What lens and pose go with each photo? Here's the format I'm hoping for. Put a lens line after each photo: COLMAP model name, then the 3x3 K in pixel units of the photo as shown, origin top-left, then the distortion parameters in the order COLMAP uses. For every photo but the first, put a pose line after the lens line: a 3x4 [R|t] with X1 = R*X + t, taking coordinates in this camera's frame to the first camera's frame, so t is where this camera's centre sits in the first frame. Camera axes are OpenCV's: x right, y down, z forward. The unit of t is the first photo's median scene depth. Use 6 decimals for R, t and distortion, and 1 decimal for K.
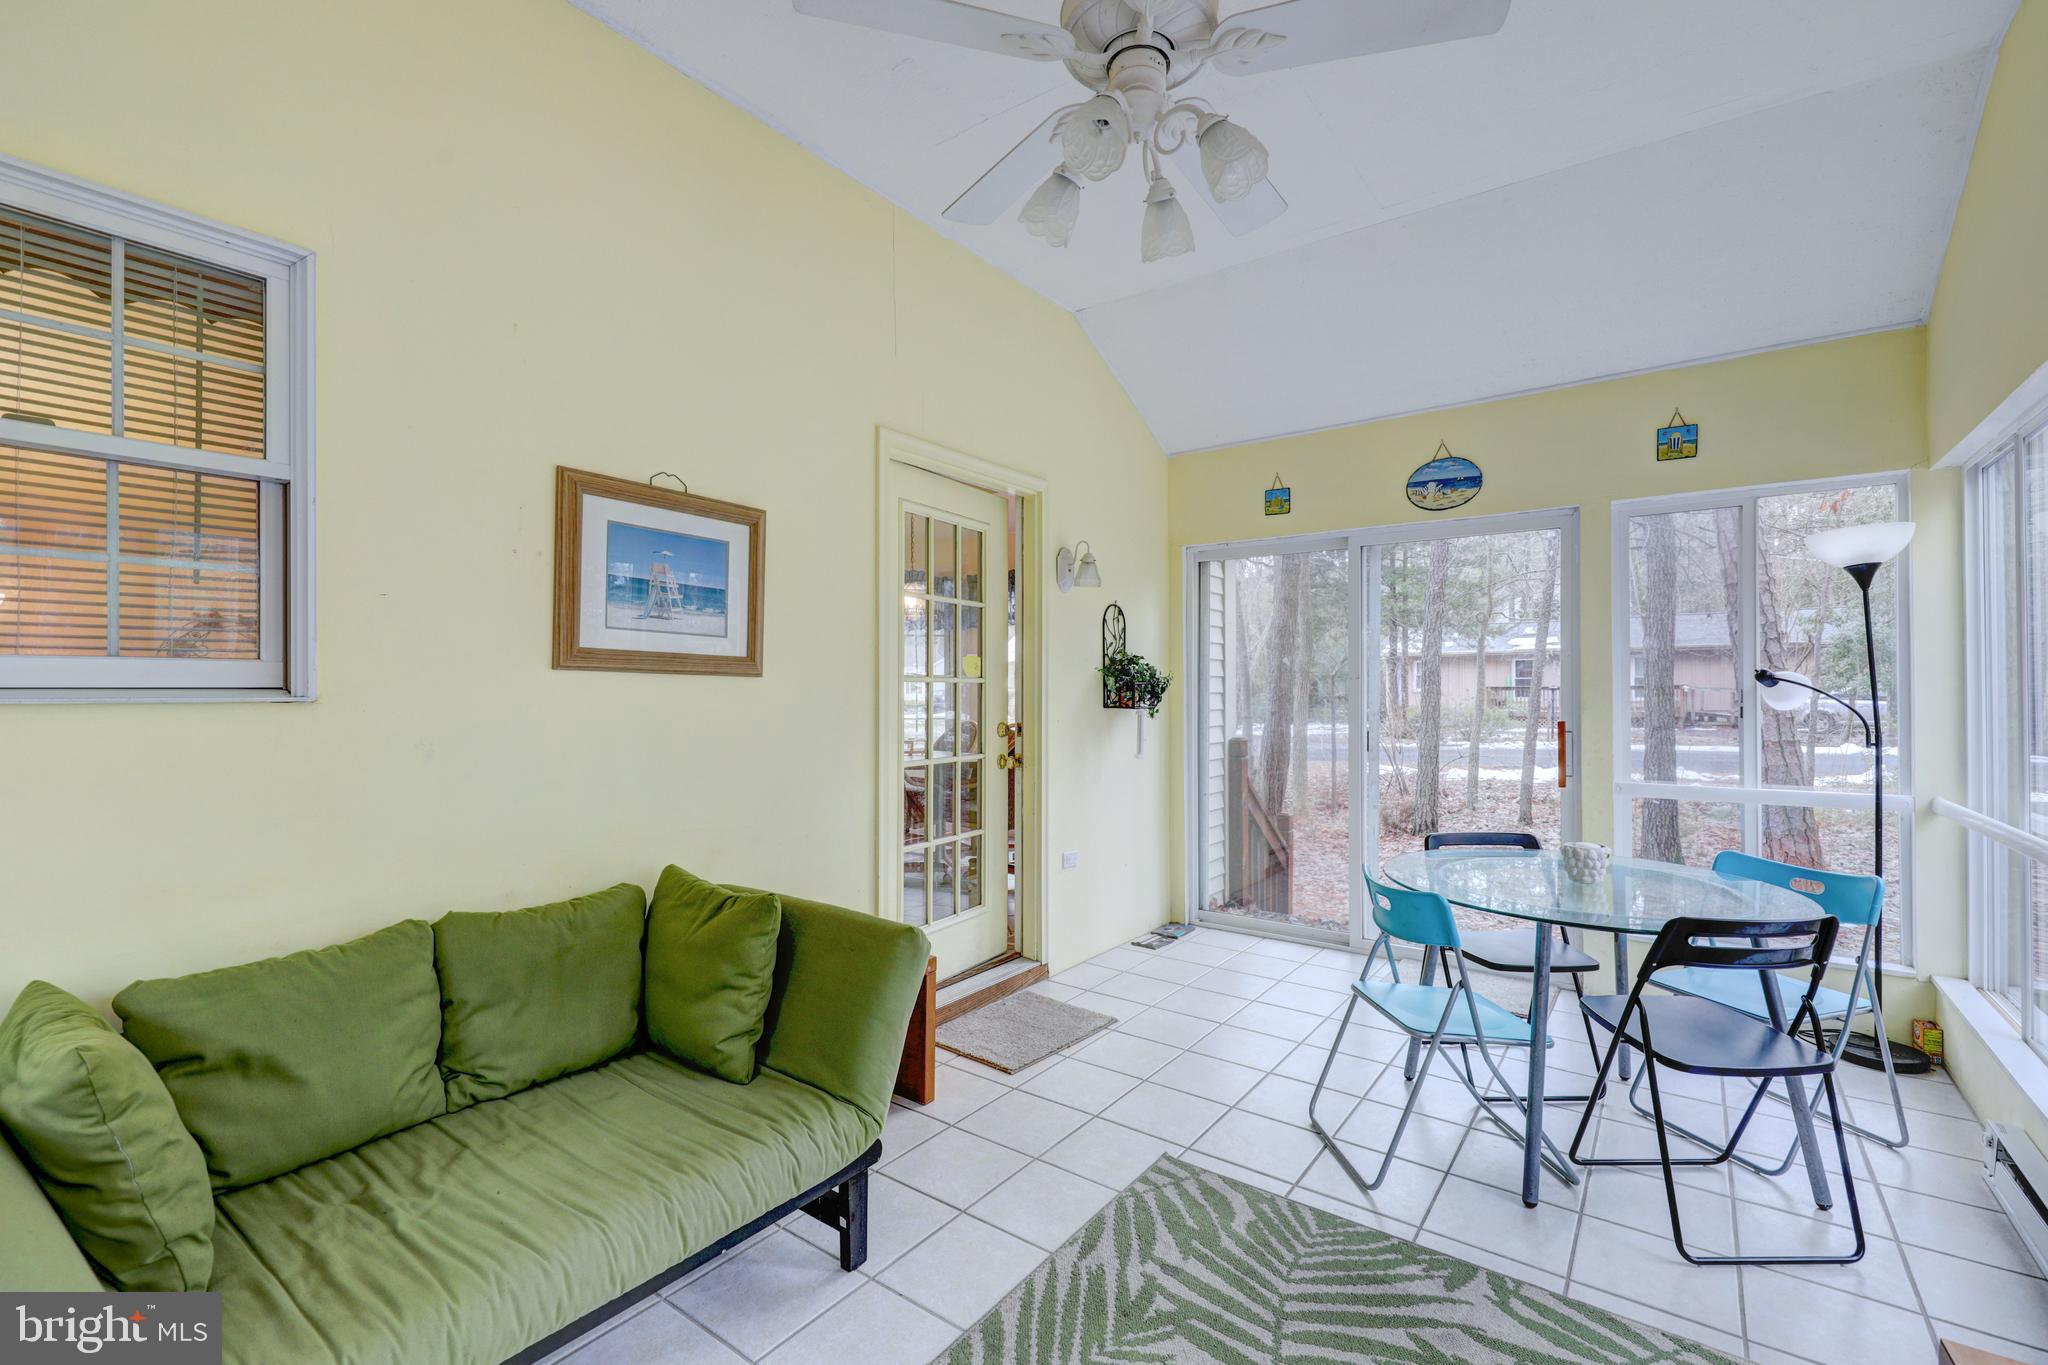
lens RADIAL K [[860.6, 0, 1019.3], [0, 860.6, 681.5], [0, 0, 1]] dist [0.006249, -0.002262]
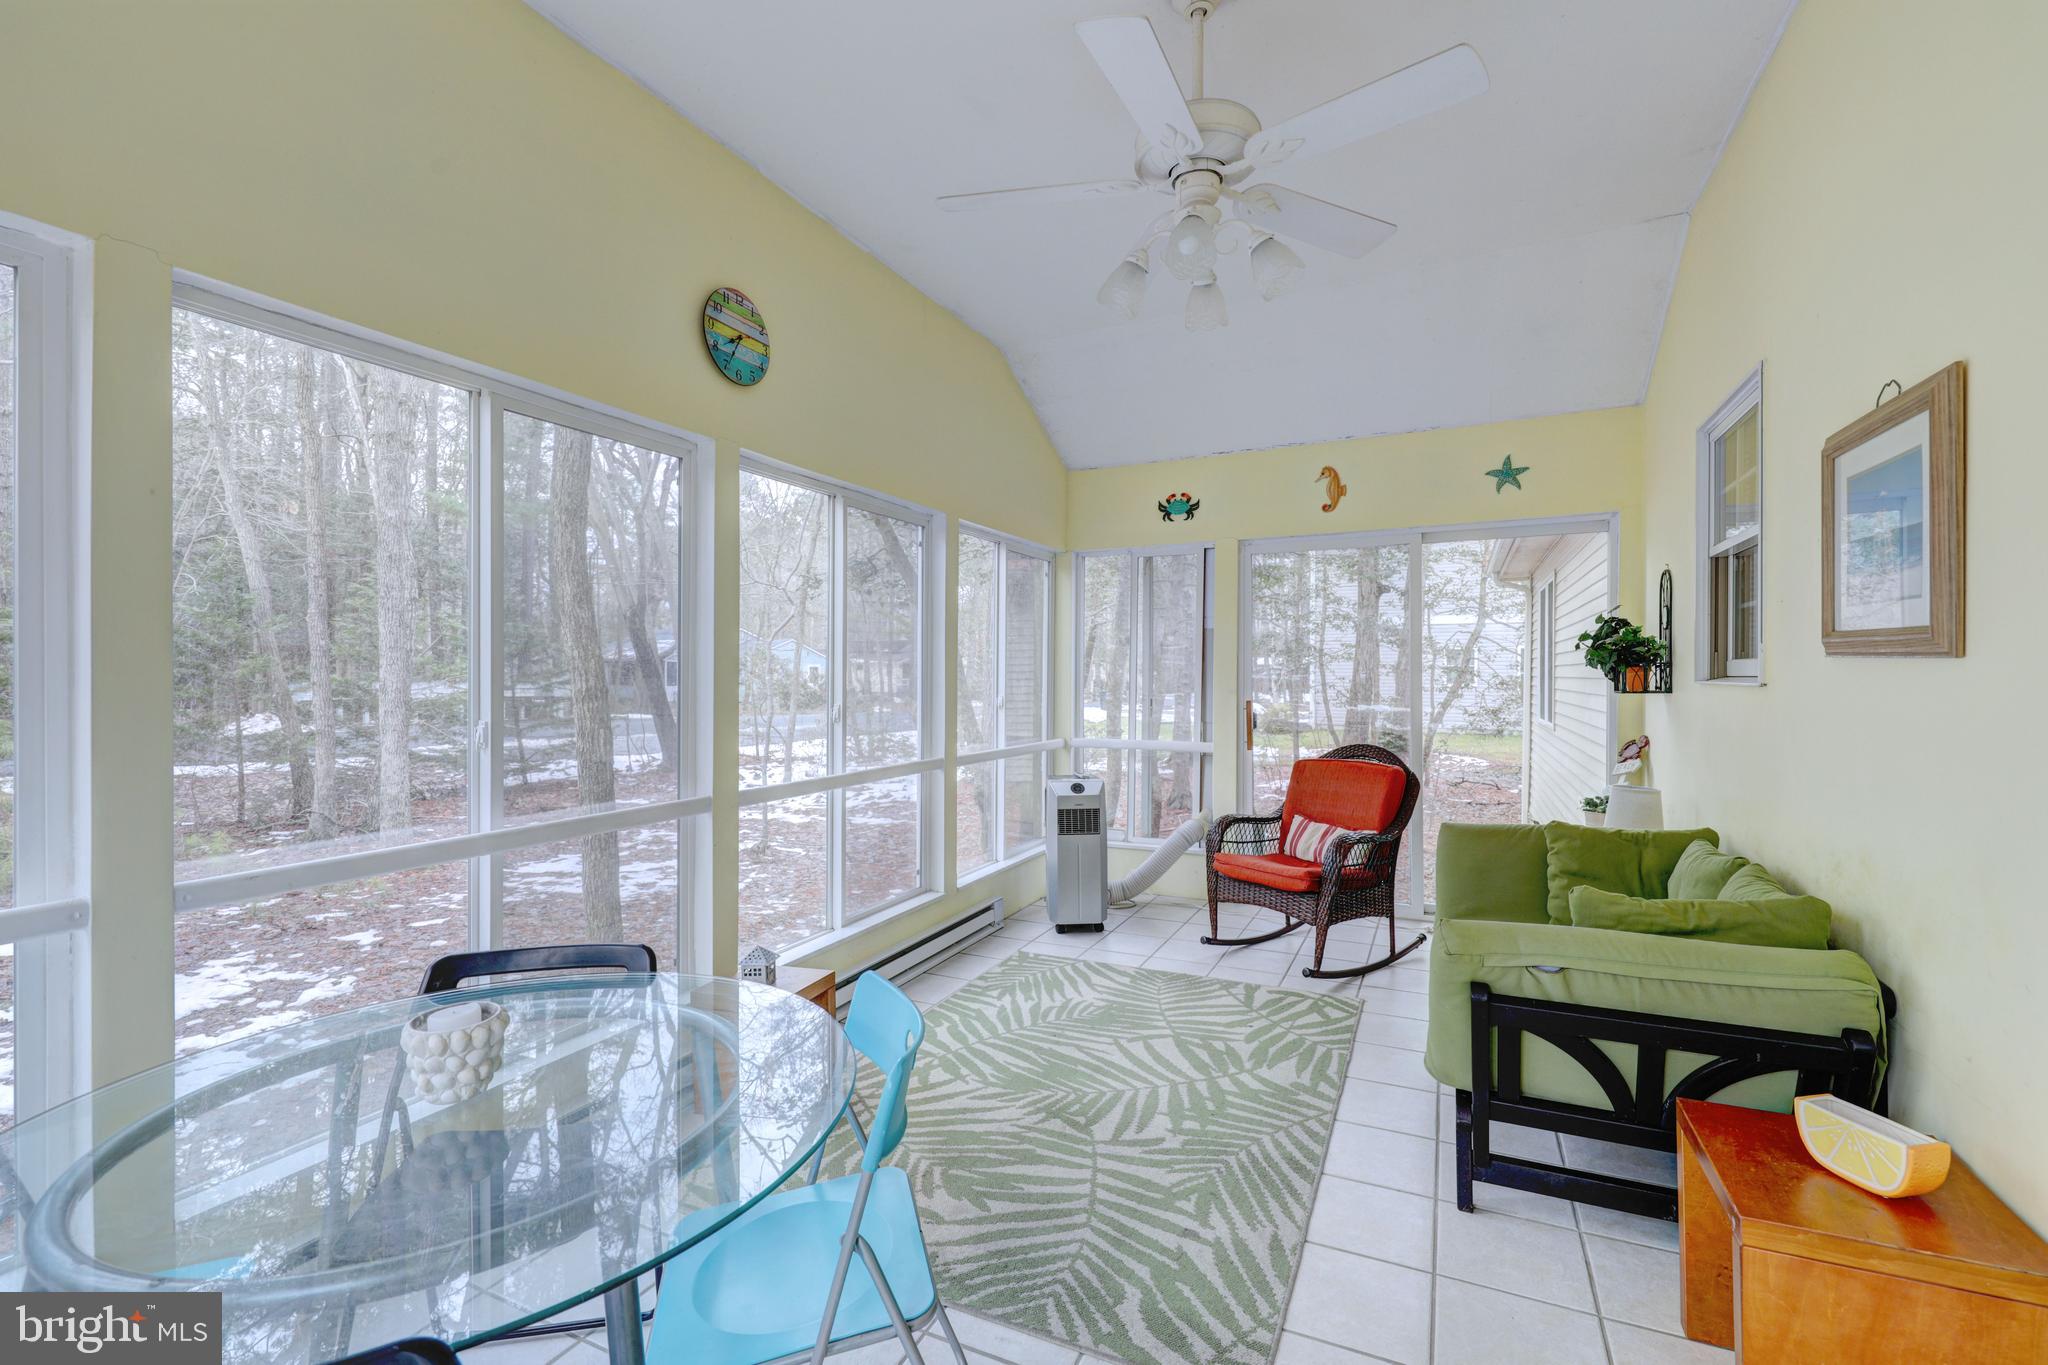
lens RADIAL K [[860.6, 0, 1027.9], [0, 860.6, 677.6], [0, 0, 1]] dist [0.006249, -0.002262]
pose [[-0.978675, 0.006910, -0.205300, 0.565824], [0.008093, 0.999955, -0.004922, 0.007937], [0.205256, -0.006478, -0.978687, 1.946469]]
